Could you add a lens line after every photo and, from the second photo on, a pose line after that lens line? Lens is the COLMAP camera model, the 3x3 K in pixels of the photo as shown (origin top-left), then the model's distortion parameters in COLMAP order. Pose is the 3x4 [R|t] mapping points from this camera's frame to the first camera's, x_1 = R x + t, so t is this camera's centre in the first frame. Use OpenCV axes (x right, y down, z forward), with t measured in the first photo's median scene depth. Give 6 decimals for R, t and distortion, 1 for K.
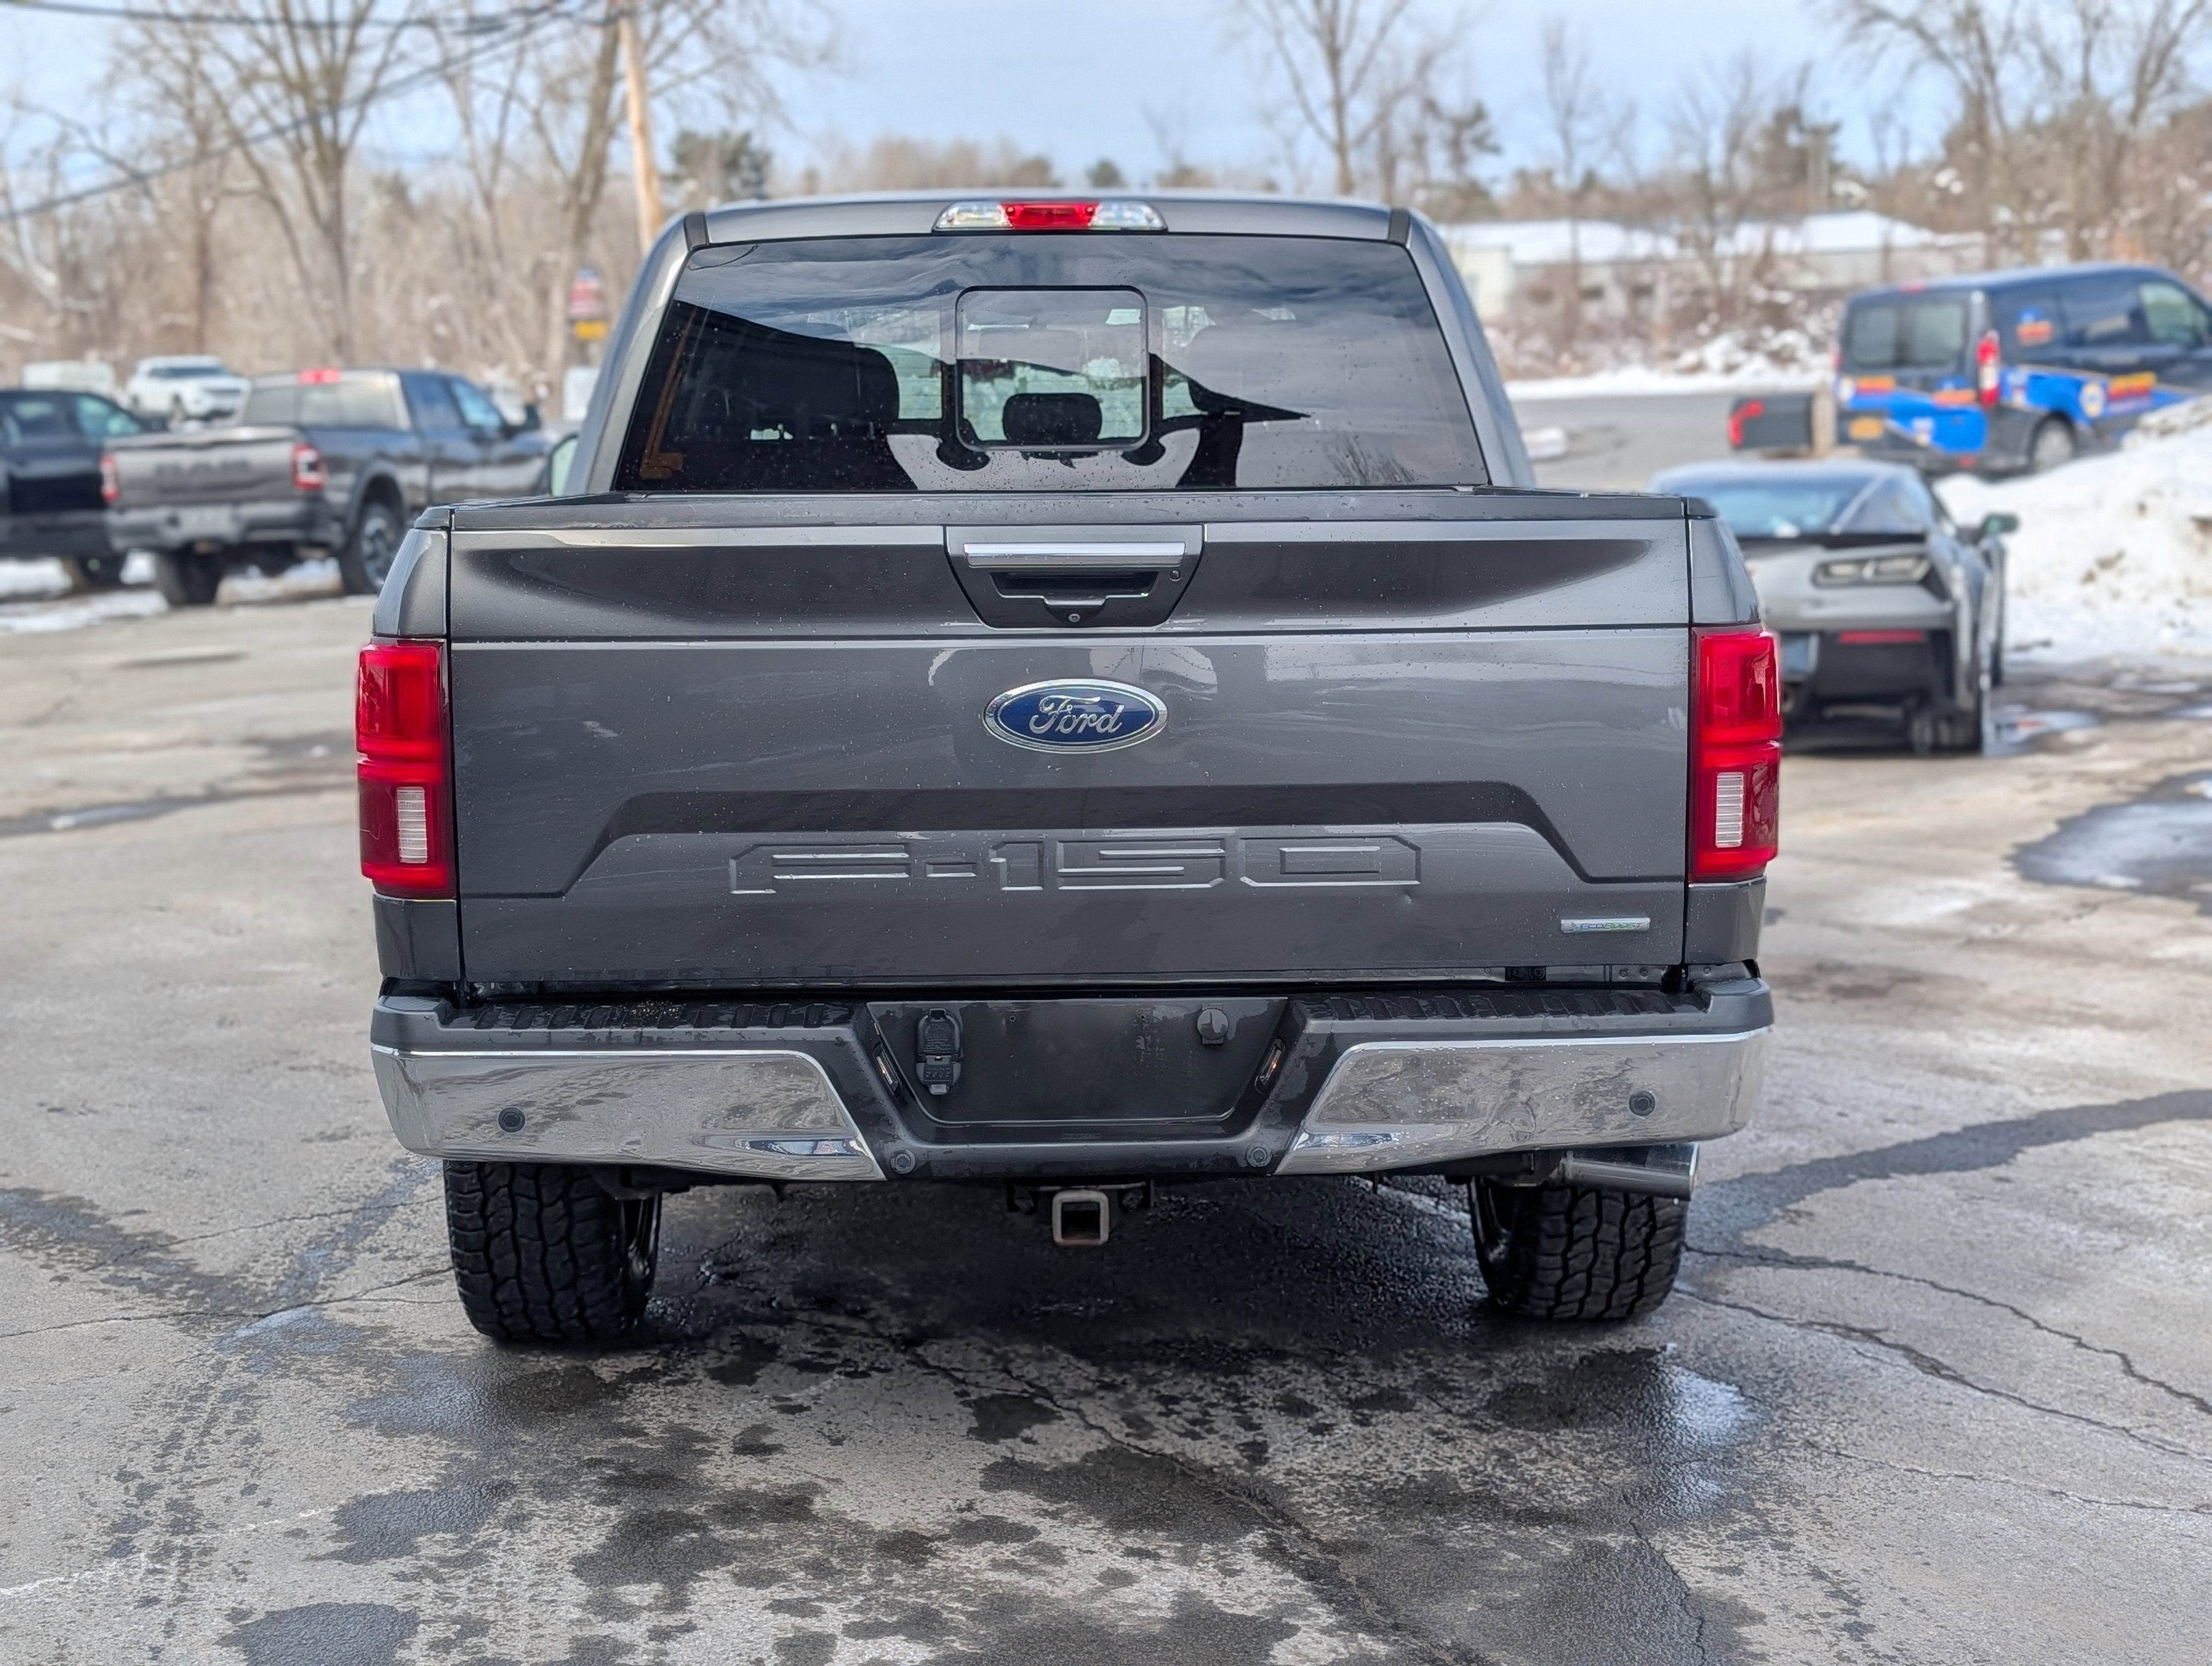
lens RADIAL K [[3206.0, 0, 1106.0], [0, 3206.0, 833.0], [0, 0, 1]] dist [0.224470, -0.722867]
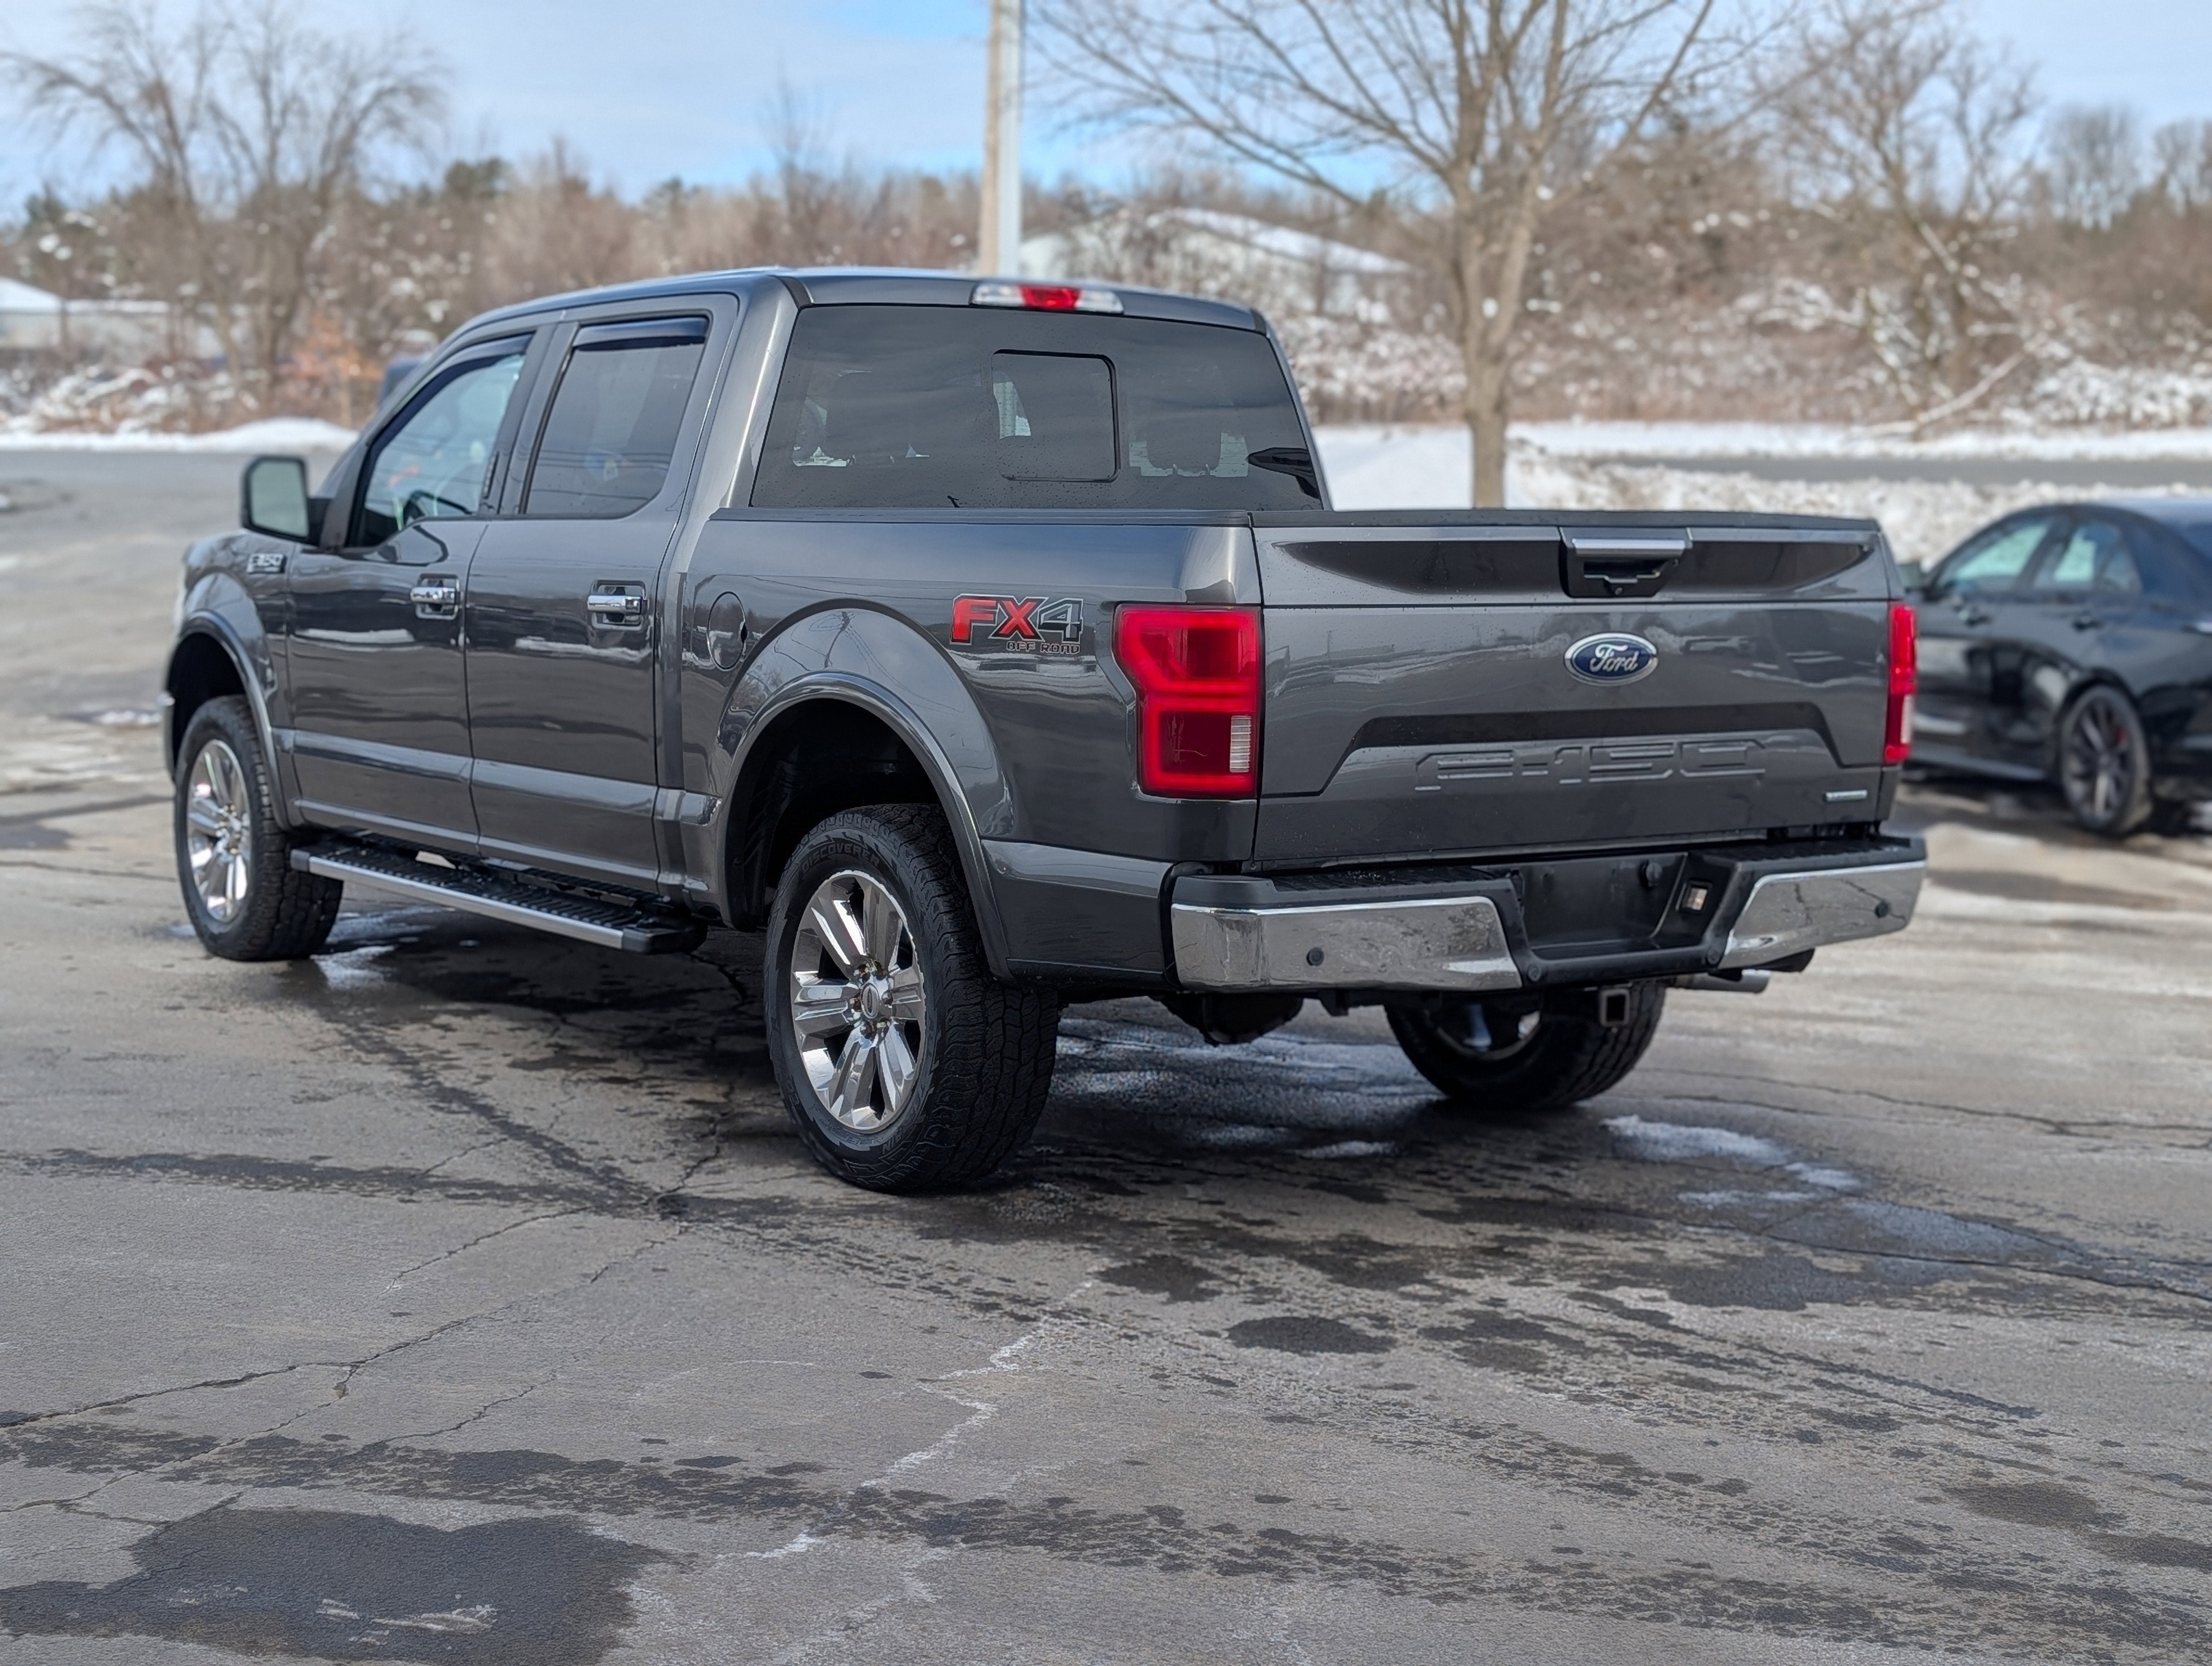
lens RADIAL K [[3206.0, 0, 1106.0], [0, 3206.0, 833.0], [0, 0, 1]] dist [0.224470, -0.722867]
pose [[0.834445, -0.037184, 0.549835, -0.684850], [0.048898, 0.998782, -0.006665, 0.027553], [-0.548918, 0.032447, 0.835246, -0.060766]]
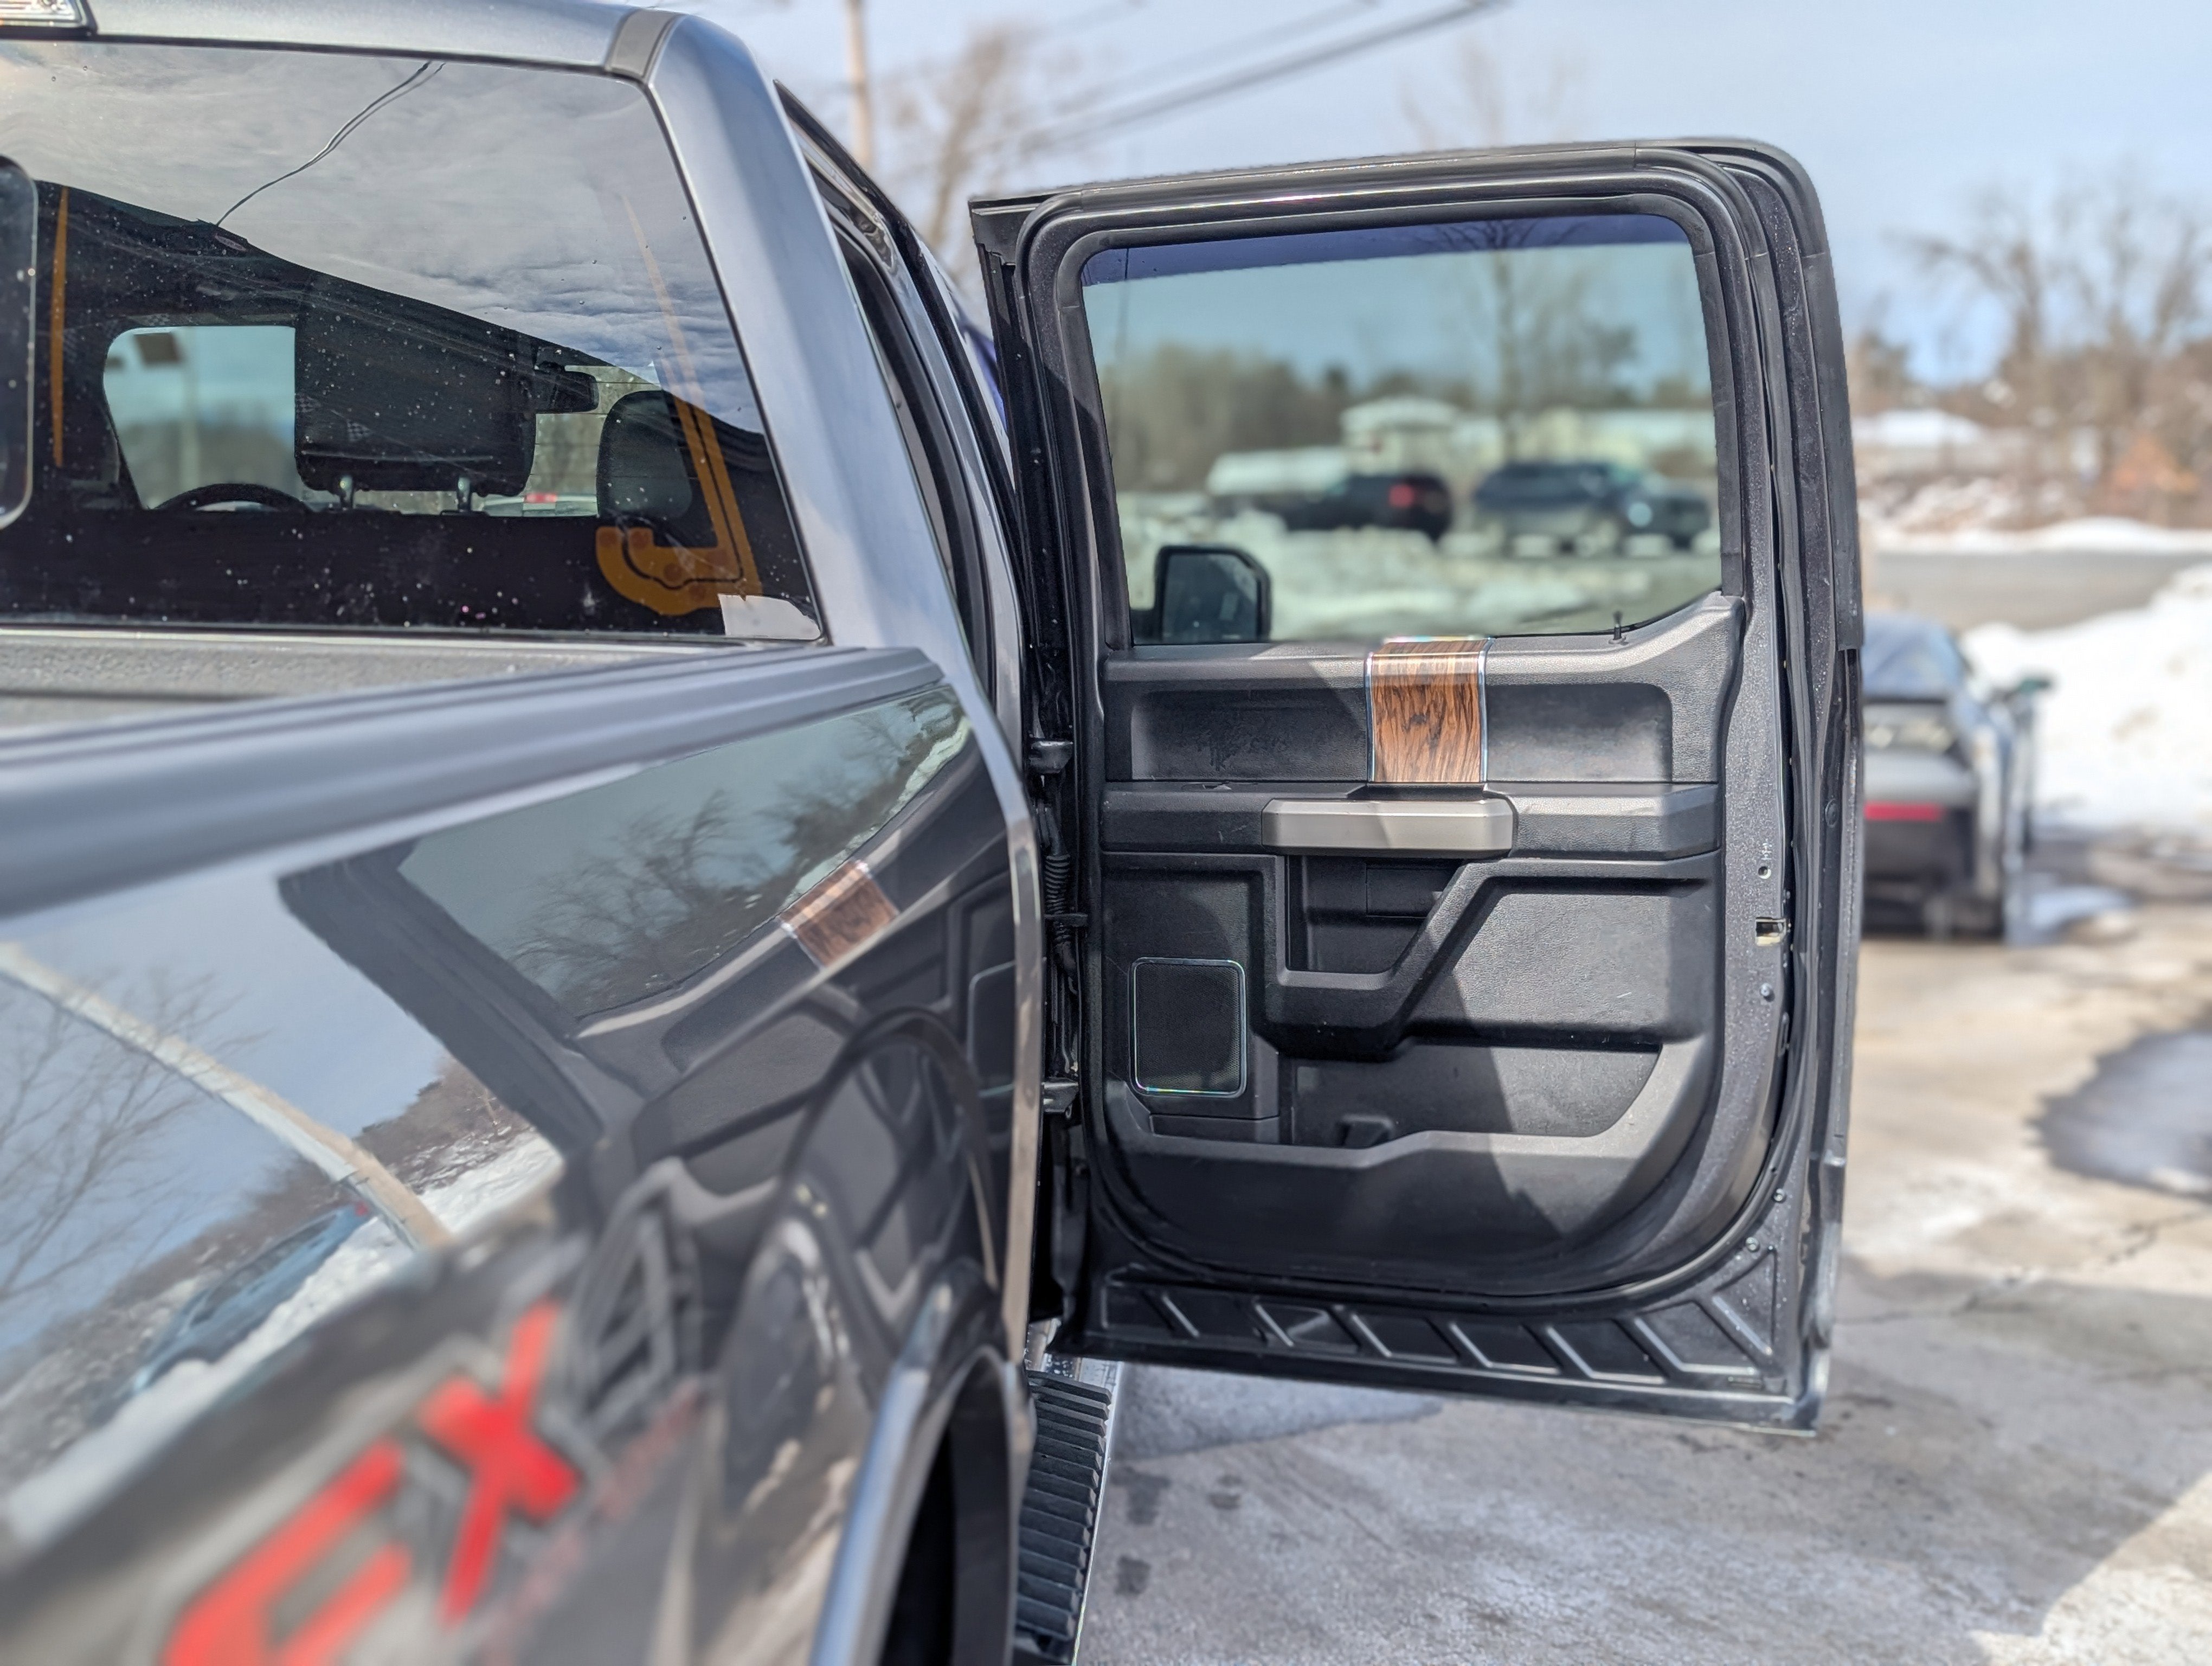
lens RADIAL K [[2405.8, 0, 1106.0], [0, 2405.8, 833.0], [0, 0, 1]] dist [0.039546, -0.014093]
pose [[0.994832, 0.035348, -0.095180, 0.184485], [-0.036685, 0.999251, -0.012328, -0.081248], [0.094673, 0.015756, 0.995384, 0.674067]]
